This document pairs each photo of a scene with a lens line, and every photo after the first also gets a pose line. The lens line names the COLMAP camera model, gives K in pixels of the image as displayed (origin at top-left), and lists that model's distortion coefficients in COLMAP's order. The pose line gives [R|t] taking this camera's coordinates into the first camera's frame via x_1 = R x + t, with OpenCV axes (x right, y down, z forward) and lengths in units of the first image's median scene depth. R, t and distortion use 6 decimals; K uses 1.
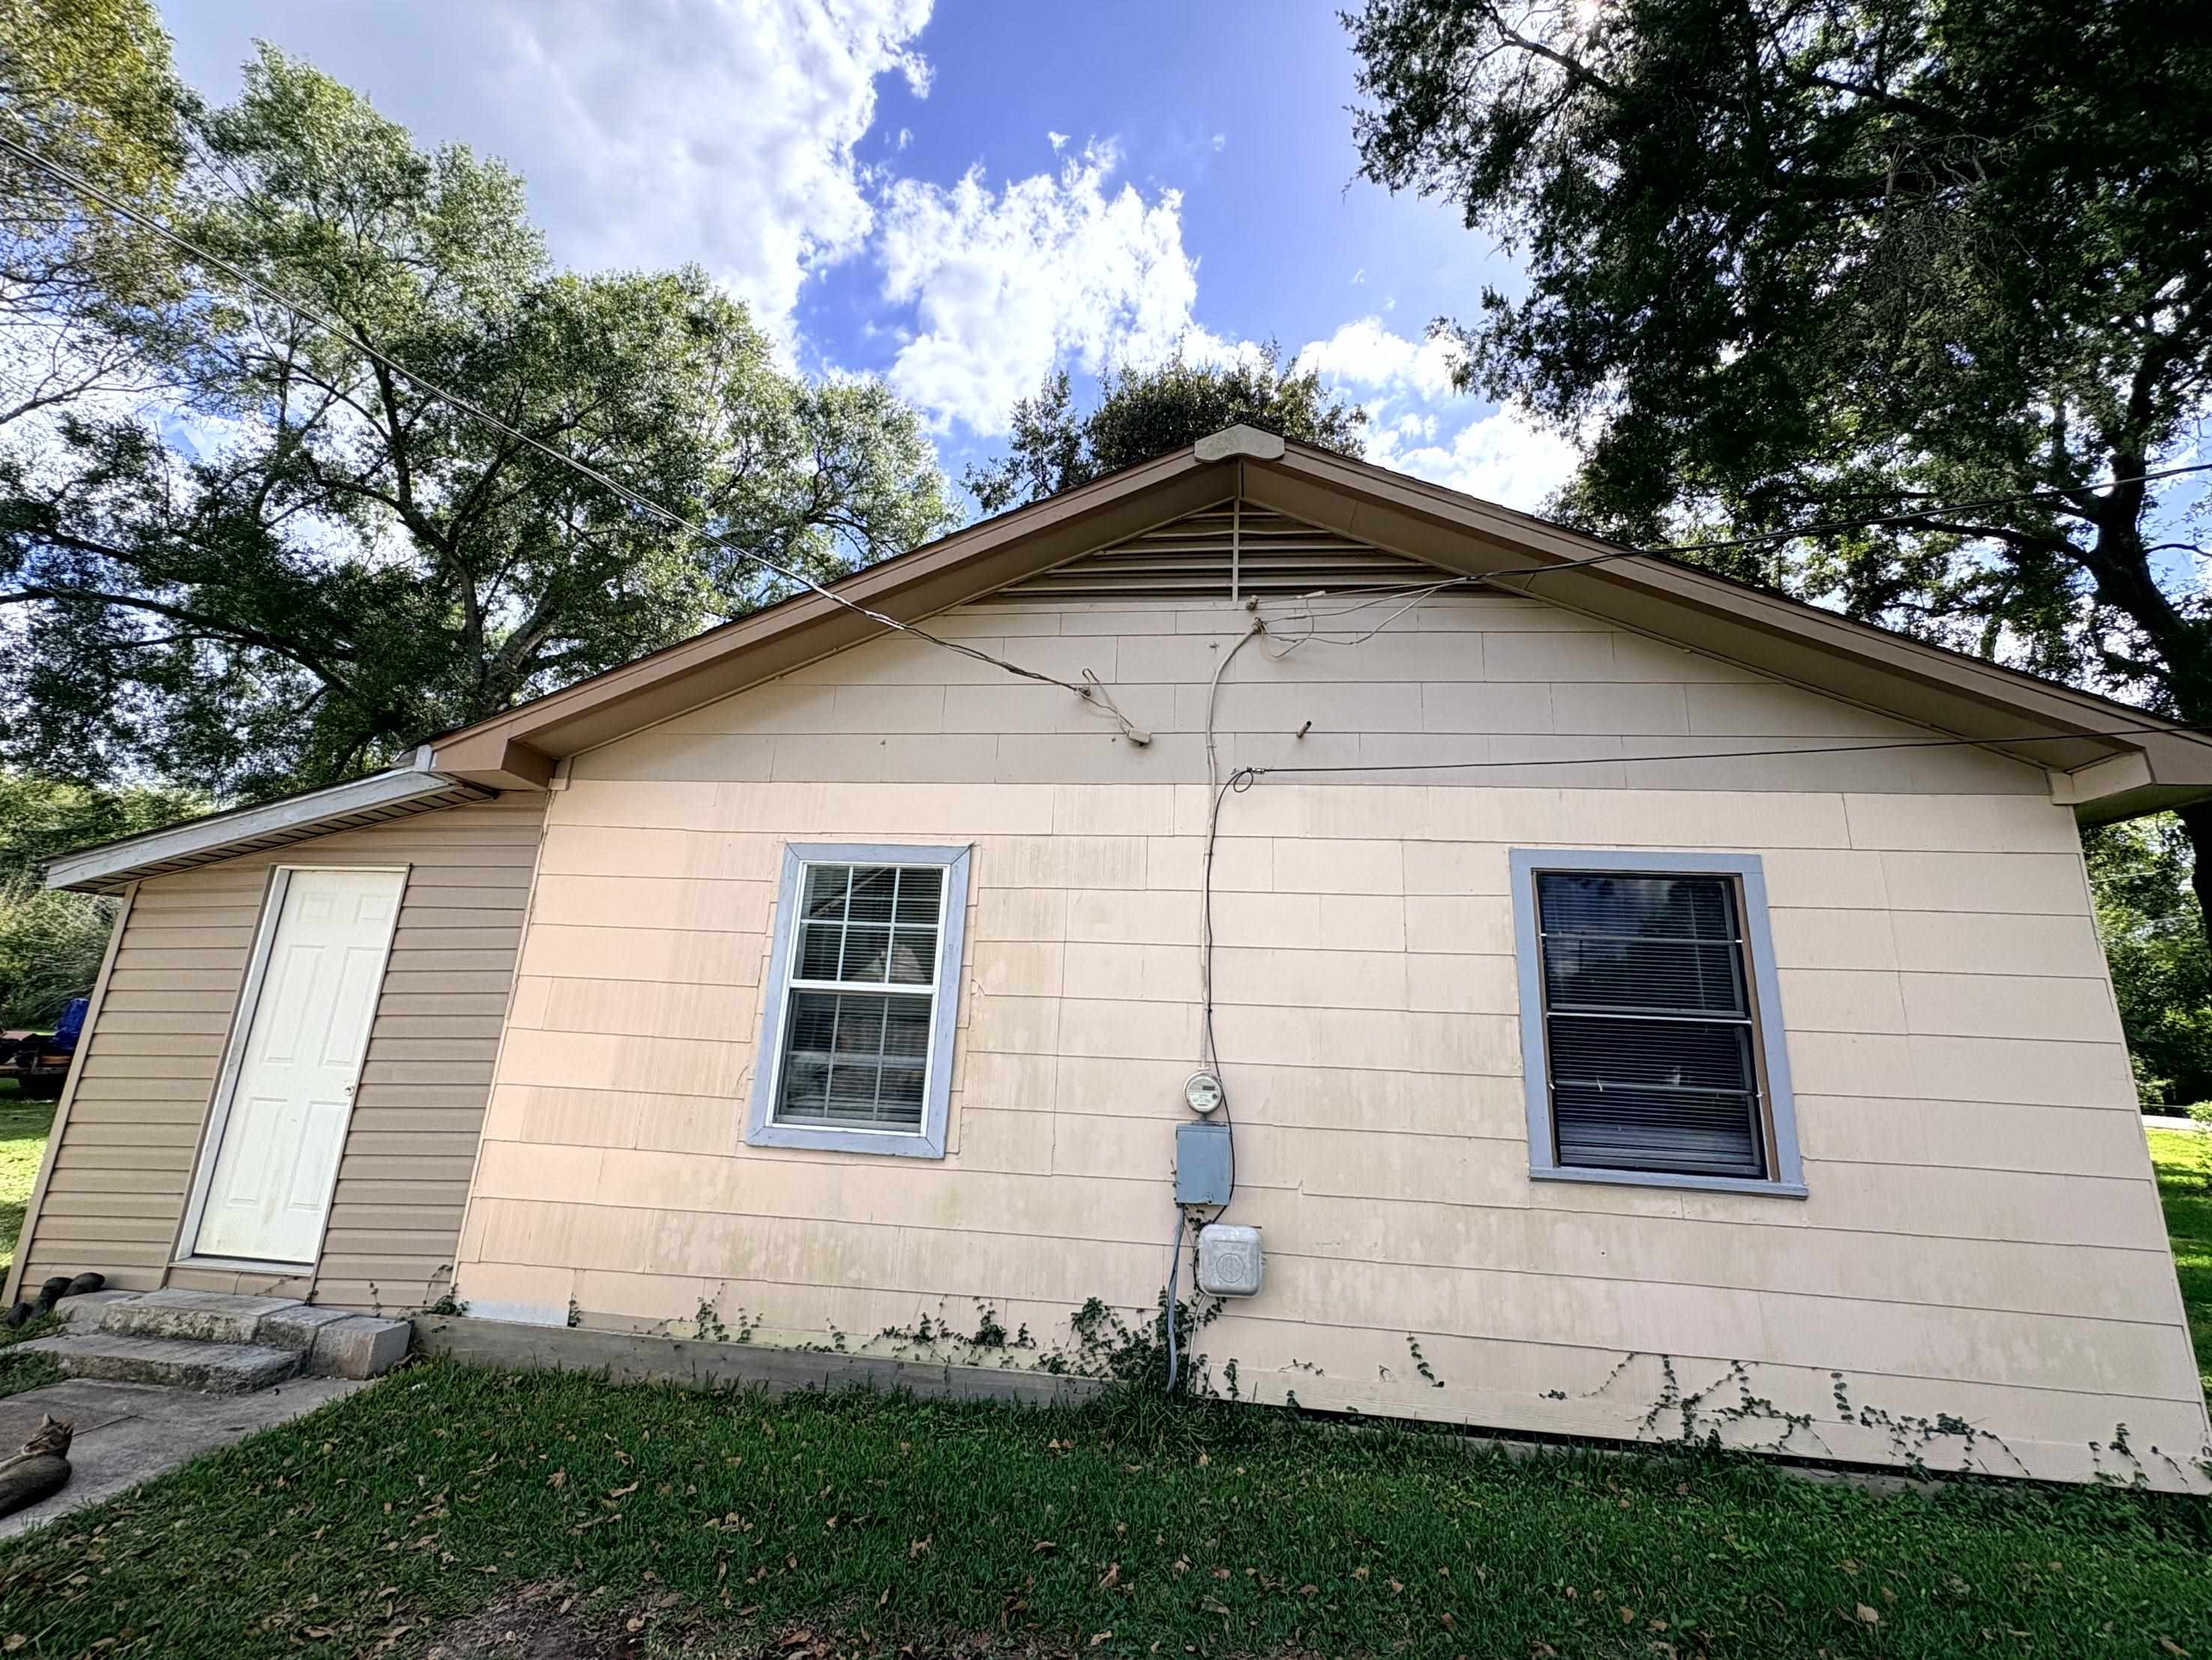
lens RADIAL K [[880.9, 0, 1105.1], [0, 880.9, 827.3], [0, 0, 1]] dist [-0.000542, 0.000995]
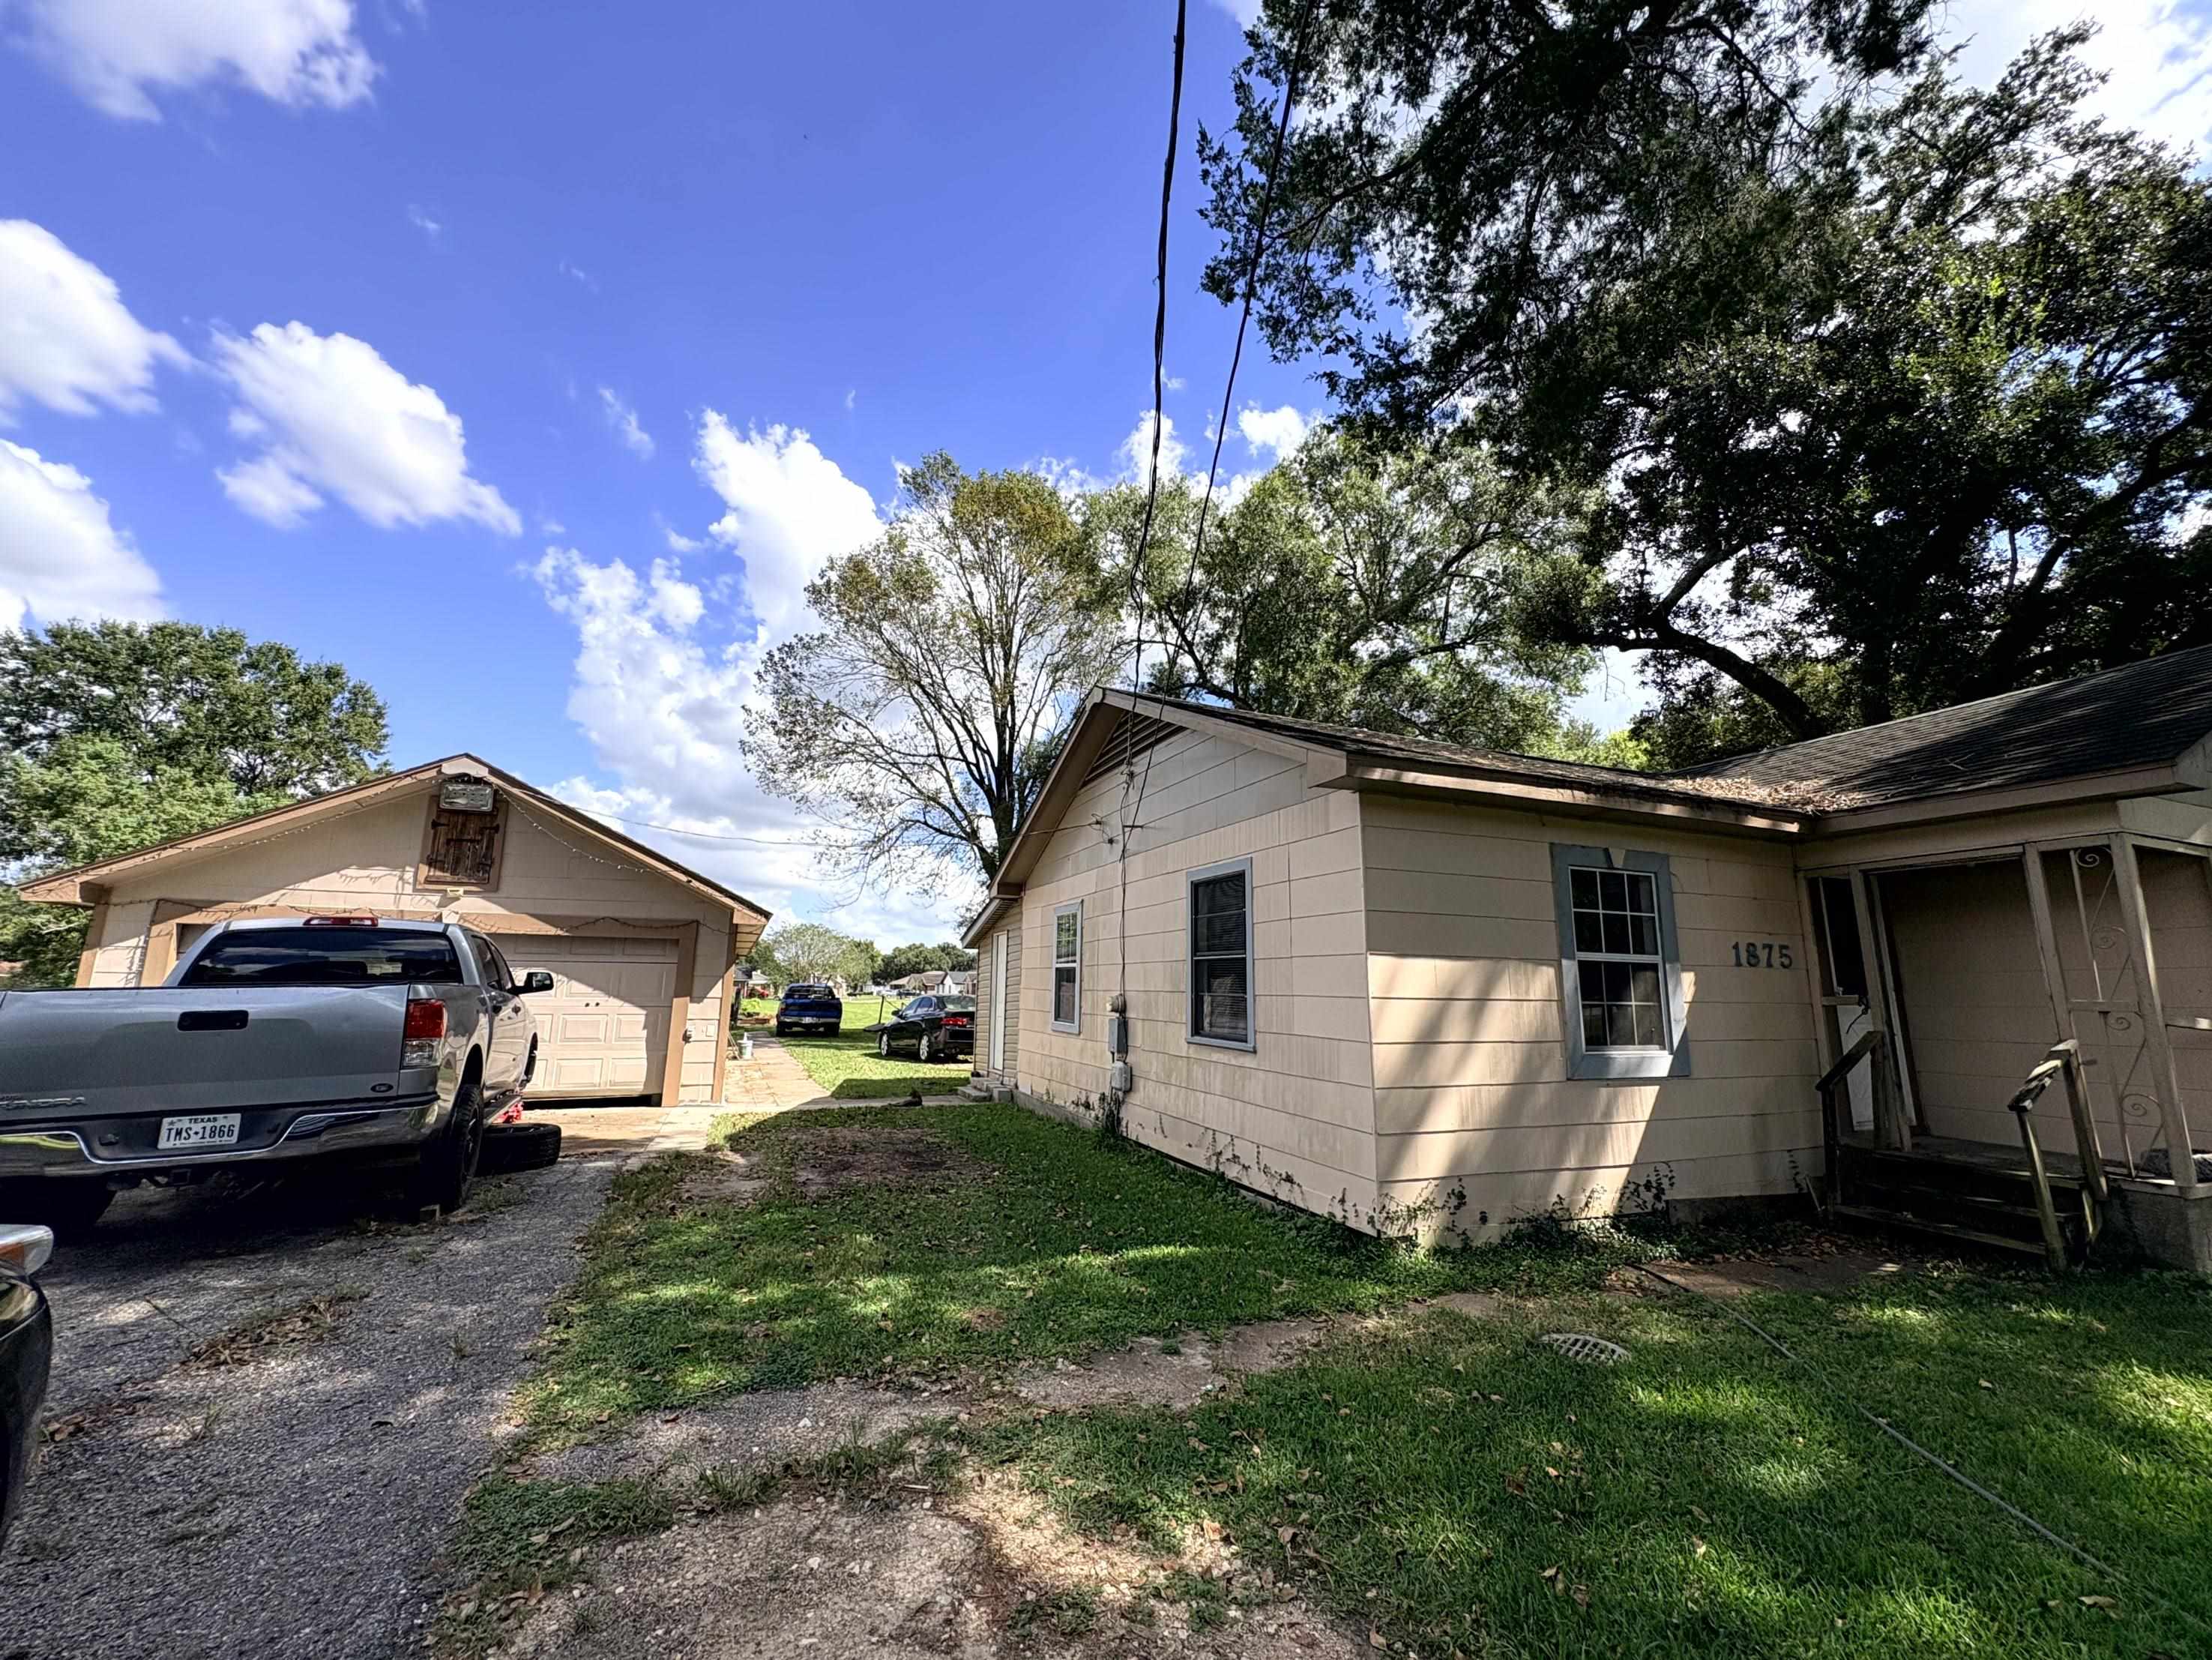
lens RADIAL K [[878.3, 0, 1106.8], [0, 878.3, 826.9], [0, 0, 1]] dist [0.002860, 0.000268]
pose [[0.474926, -0.197080, -0.857674, 2.212579], [0.213911, 0.971224, -0.104722, 0.096847], [0.853632, -0.133730, 0.503417, -0.085145]]
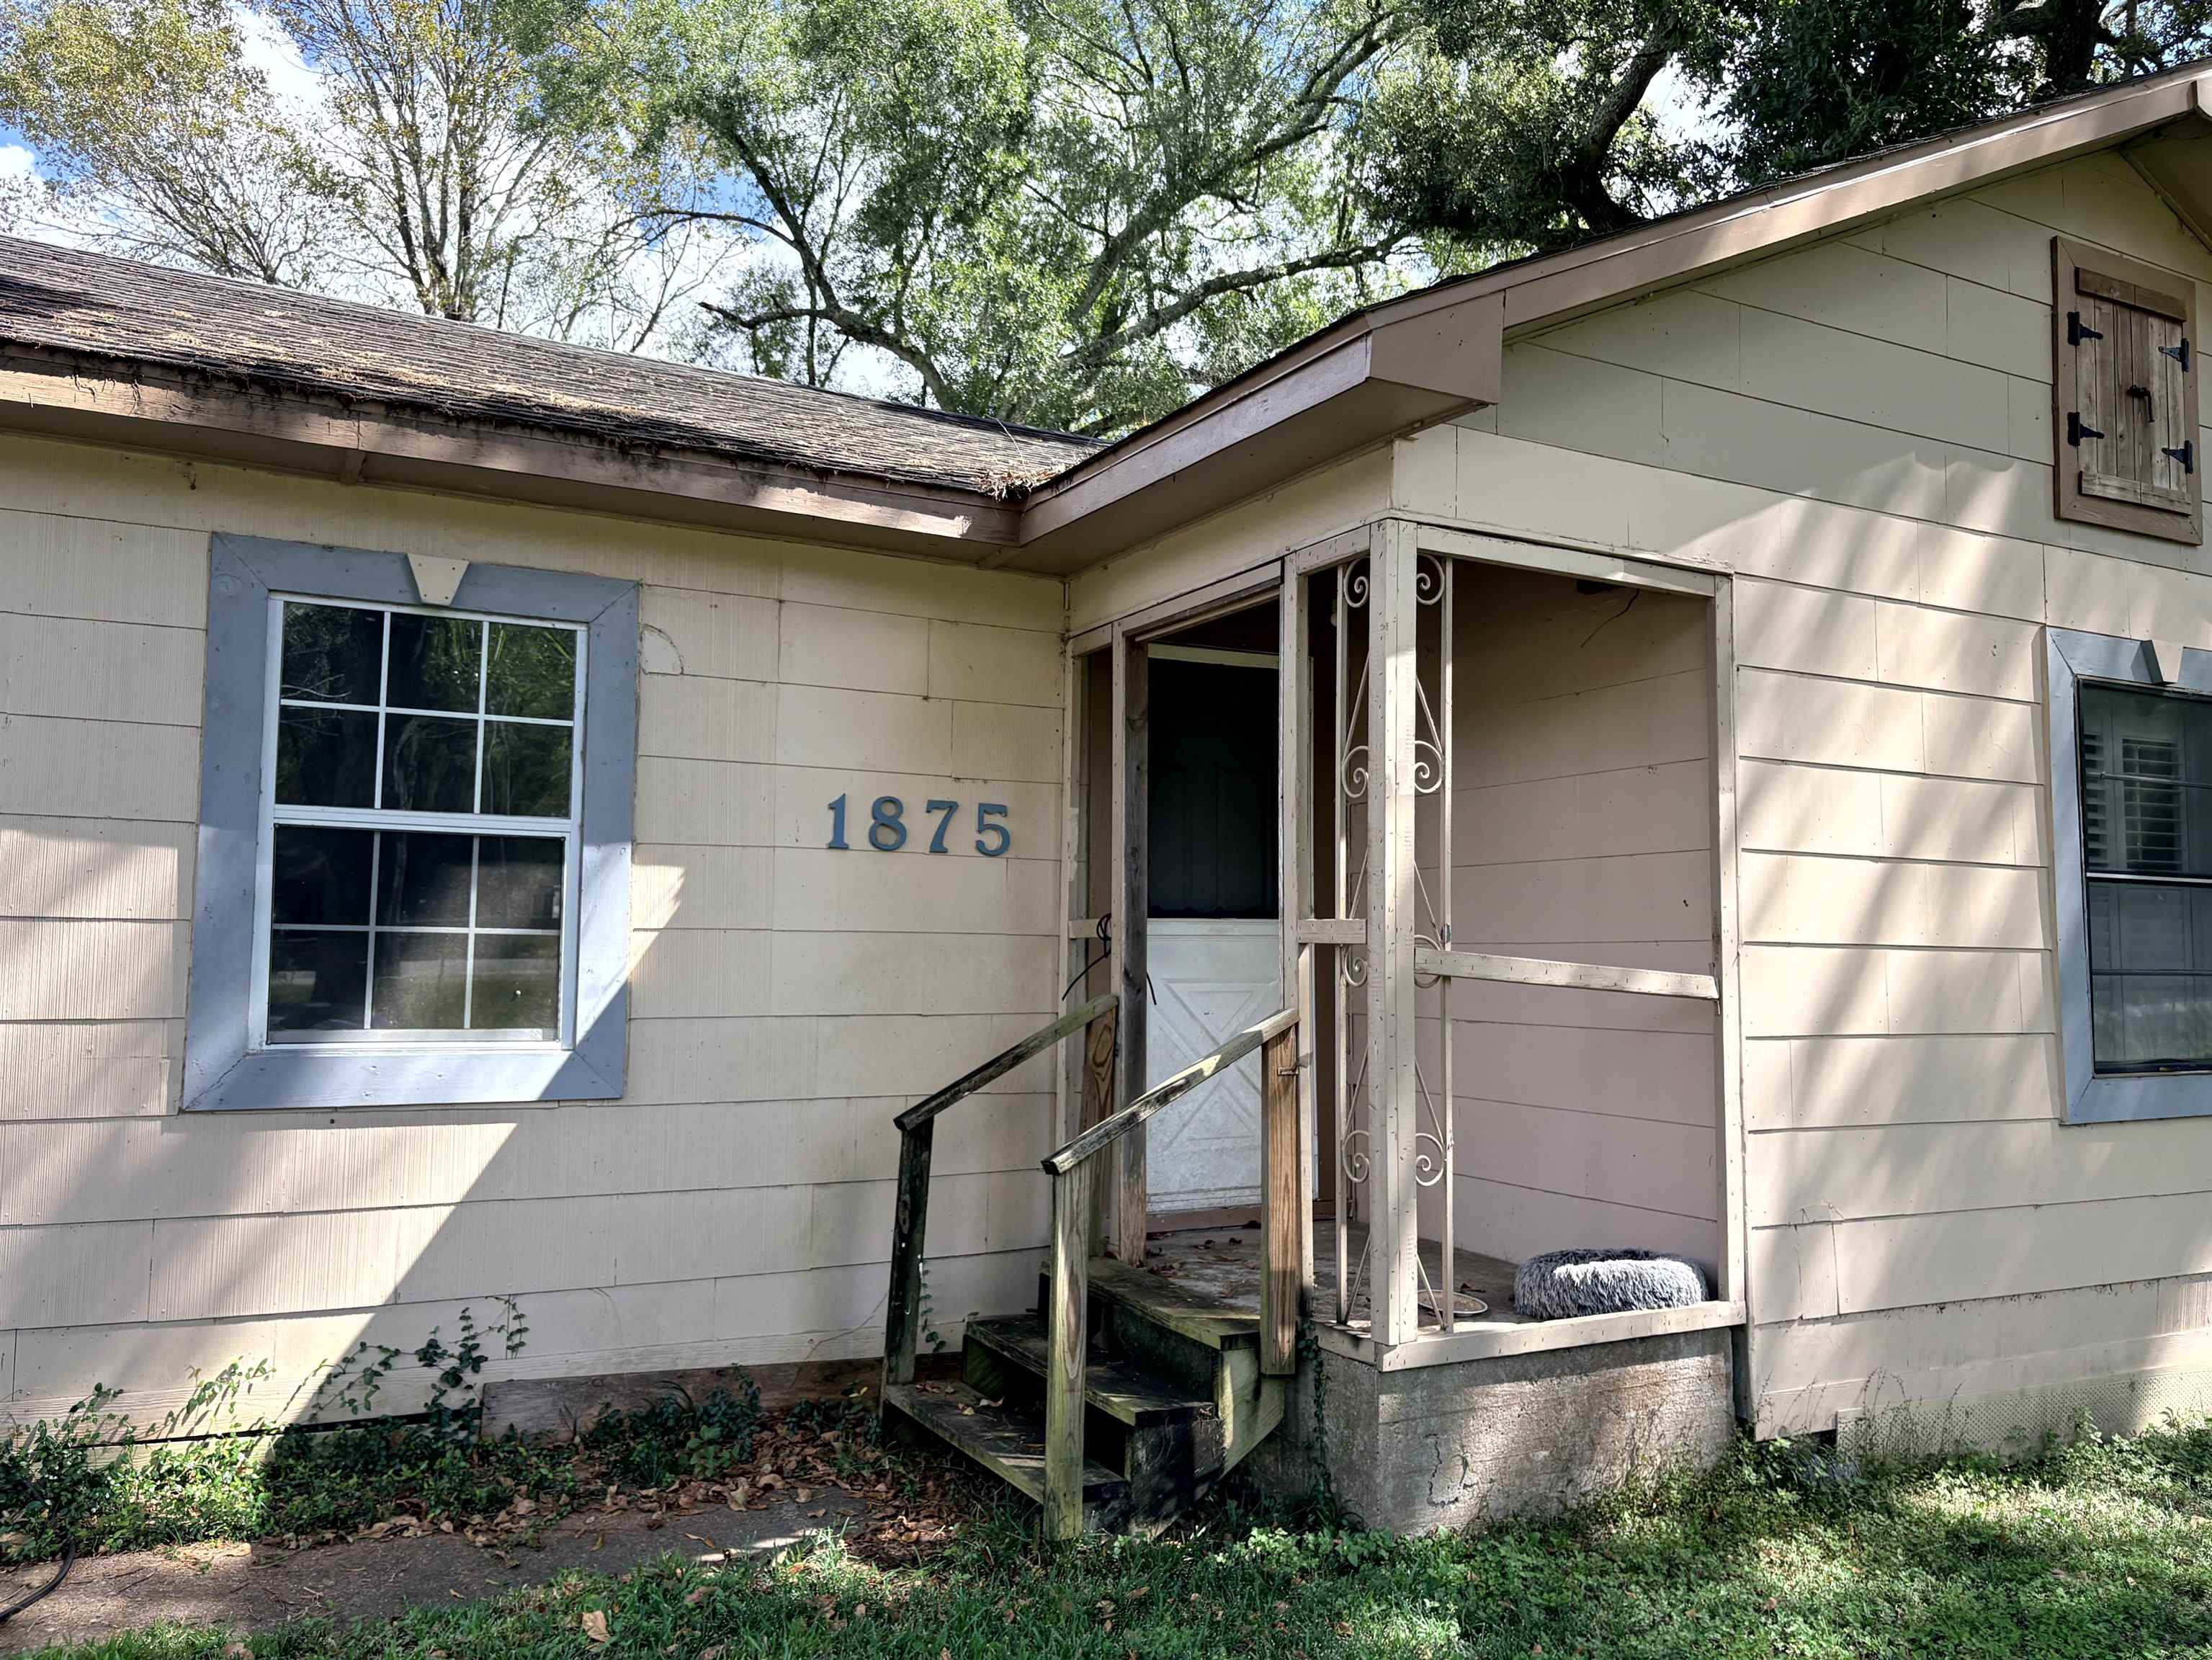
lens RADIAL K [[1676.7, 0, 1100.2], [0, 1676.7, 823.0], [0, 0, 1]] dist [0.062021, -0.071884]
pose [[0.556513, -0.095901, -0.825285, 2.582226], [0.202532, 0.979010, 0.022809, 0.447961], [0.805775, -0.179840, 0.564255, 1.222759]]
